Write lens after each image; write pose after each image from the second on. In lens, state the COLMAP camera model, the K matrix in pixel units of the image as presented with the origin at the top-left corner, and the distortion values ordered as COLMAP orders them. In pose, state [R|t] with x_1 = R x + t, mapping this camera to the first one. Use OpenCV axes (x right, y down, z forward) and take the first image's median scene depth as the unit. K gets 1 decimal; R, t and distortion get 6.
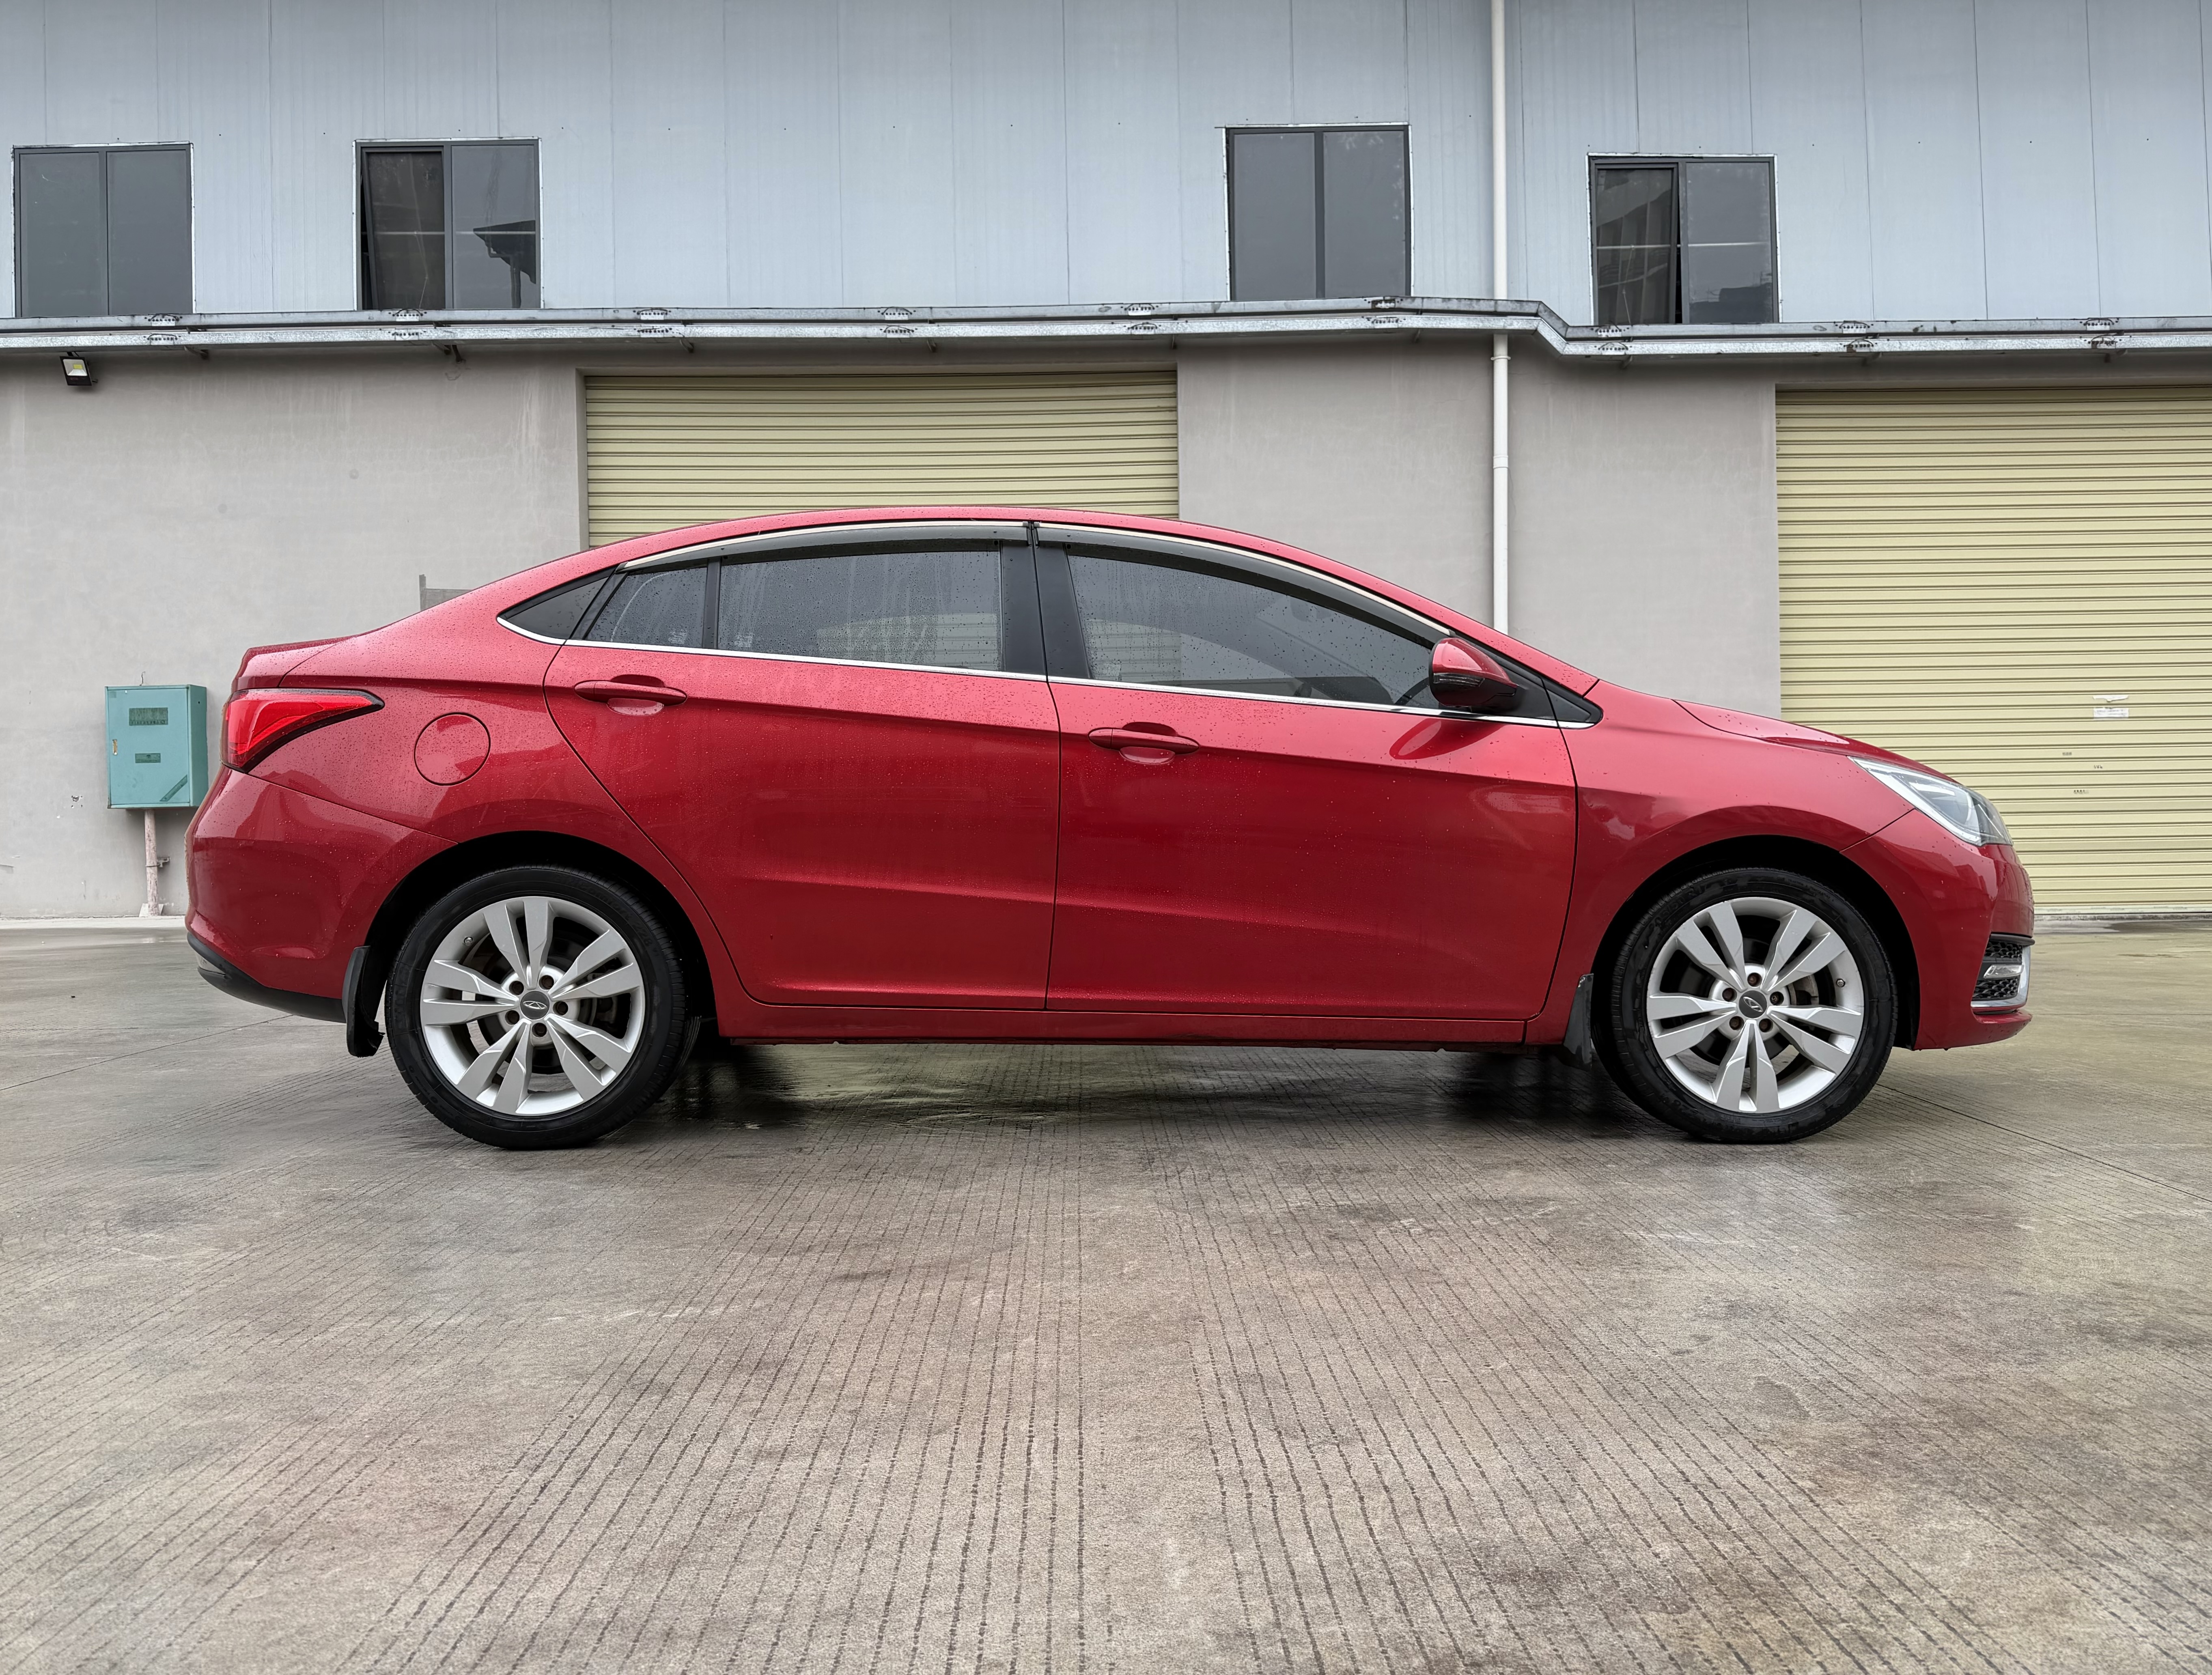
lens RADIAL K [[1614.2, 0, 1122.0], [0, 1614.2, 827.5], [0, 0, 1]] dist [0.067748, -0.091419]
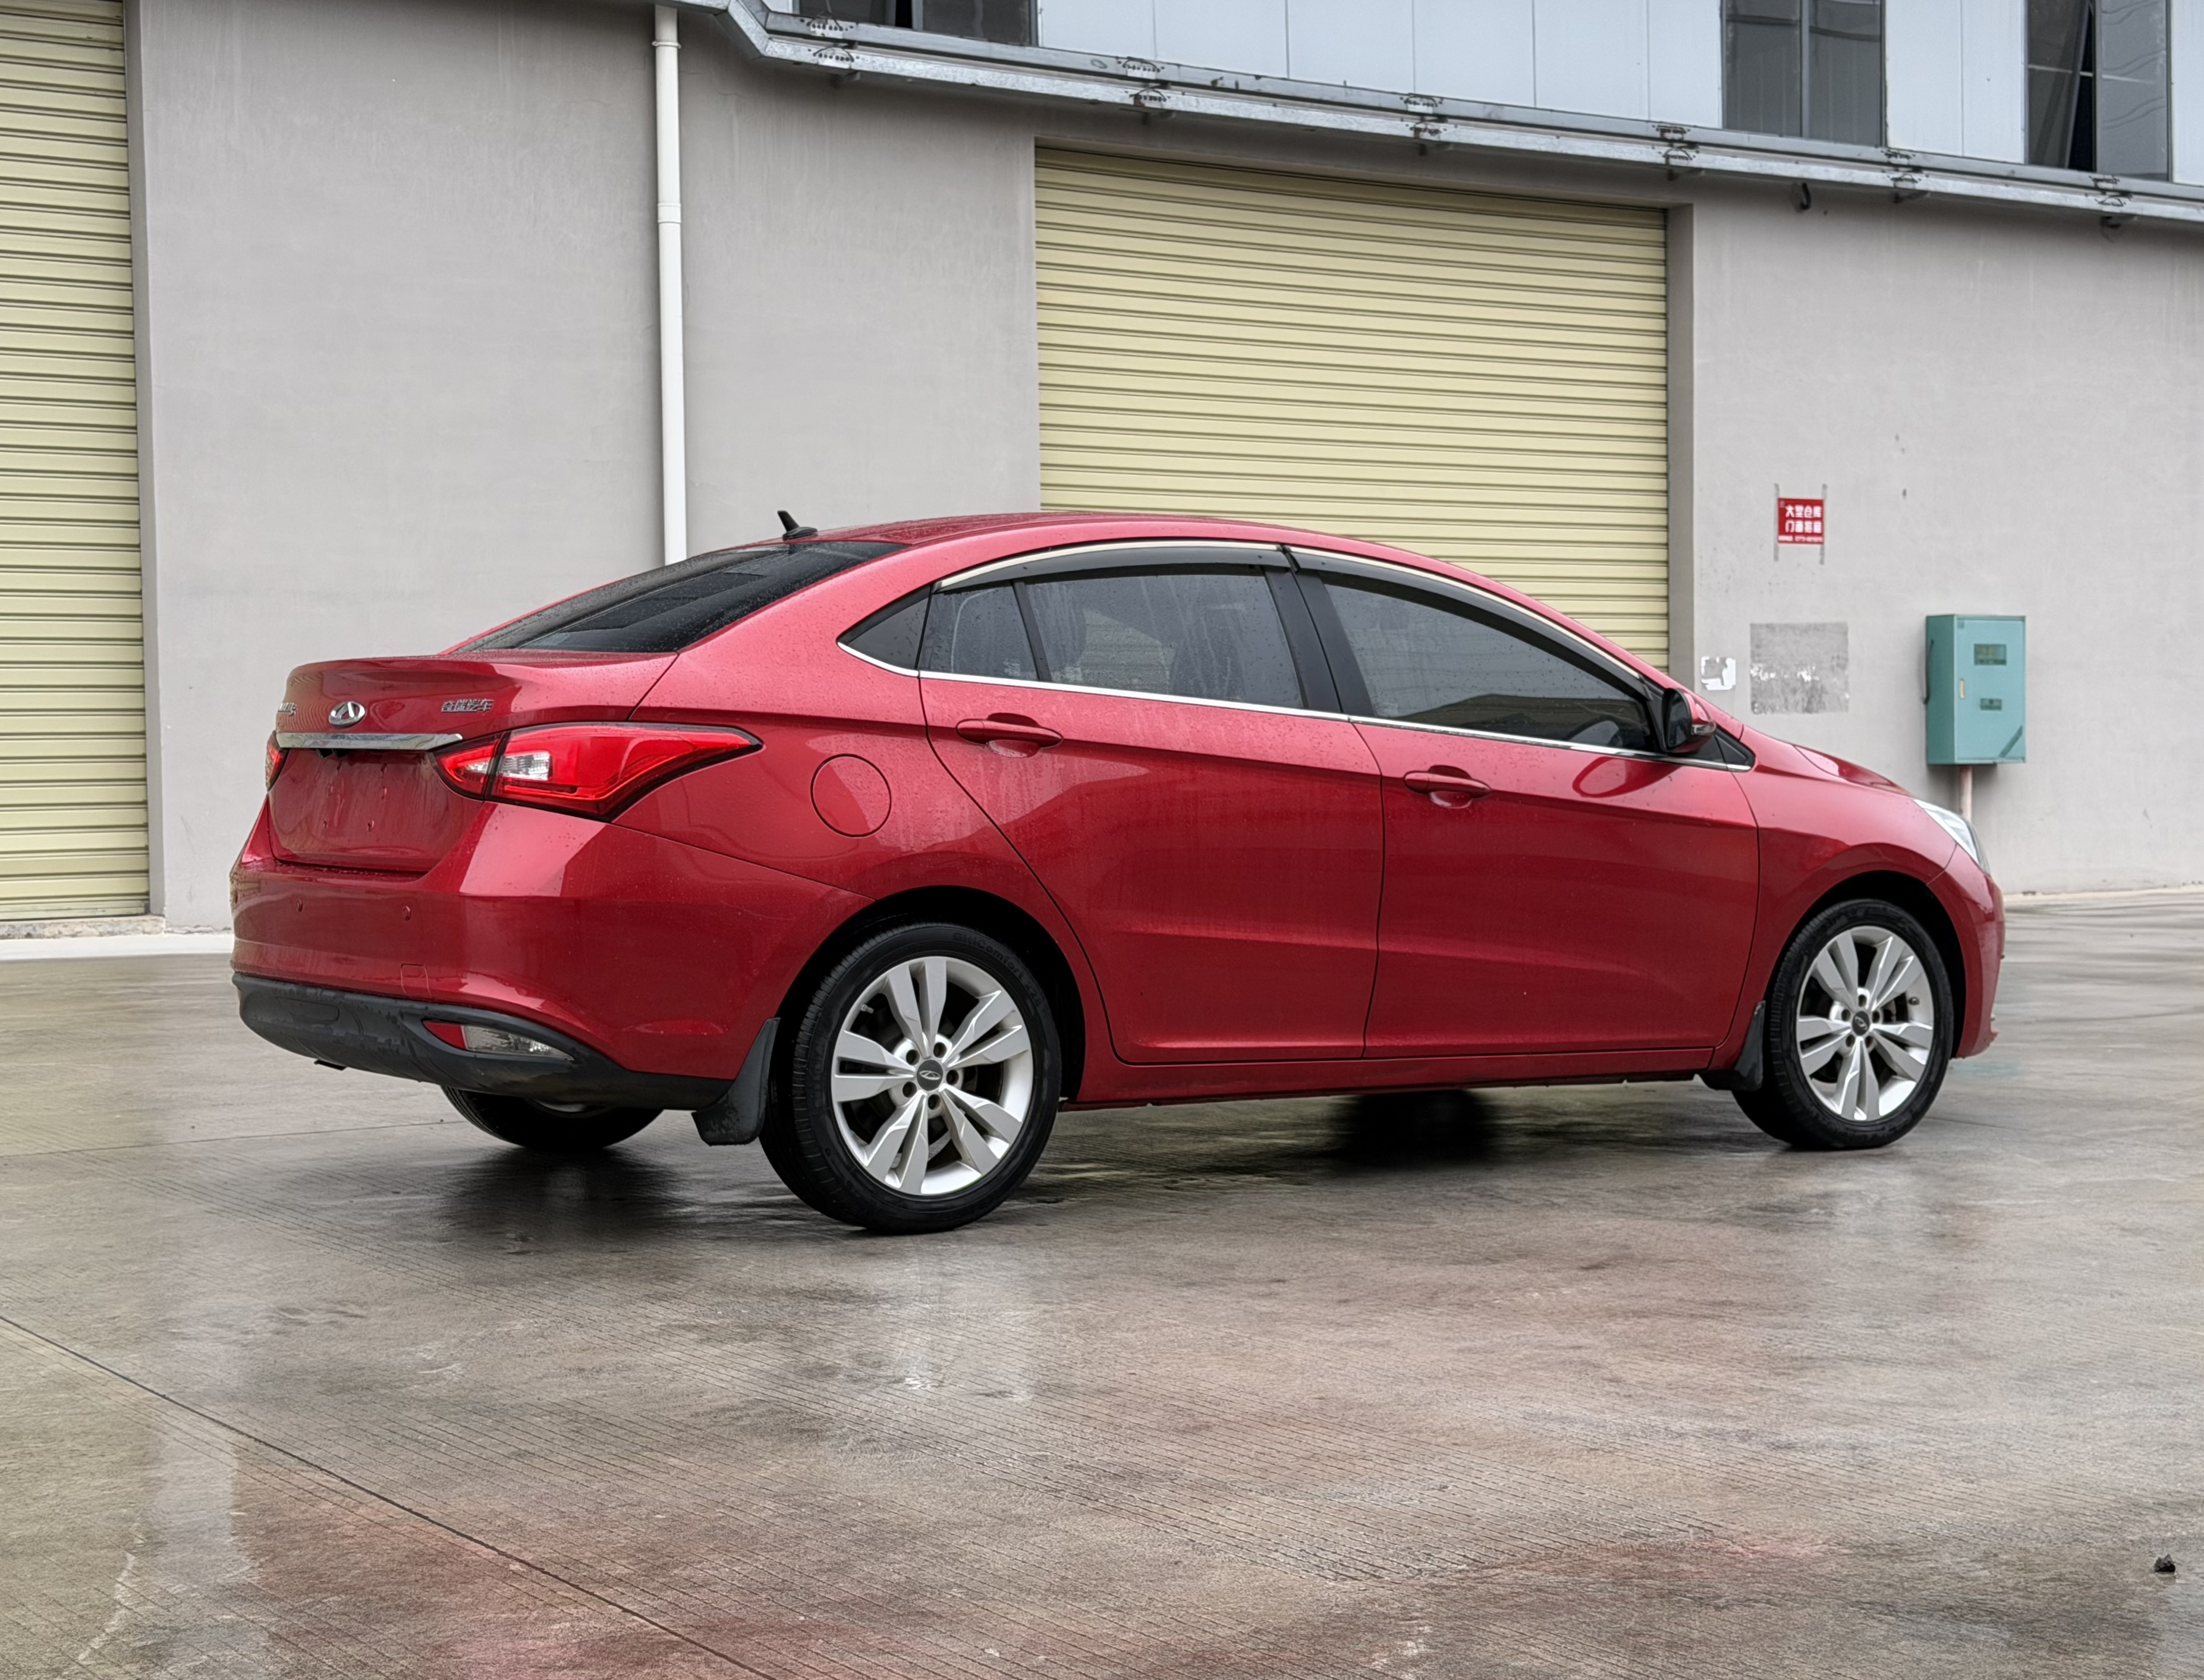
lens RADIAL K [[3254.7, 0, 1049.8], [0, 3254.7, 844.8], [0, 0, 1]] dist [0.041583, 0.059961]
pose [[0.844397, -0.010096, 0.535622, -0.321162], [-0.005385, 0.999612, 0.027330, -0.017689], [-0.535691, -0.025961, 0.844015, -0.144306]]
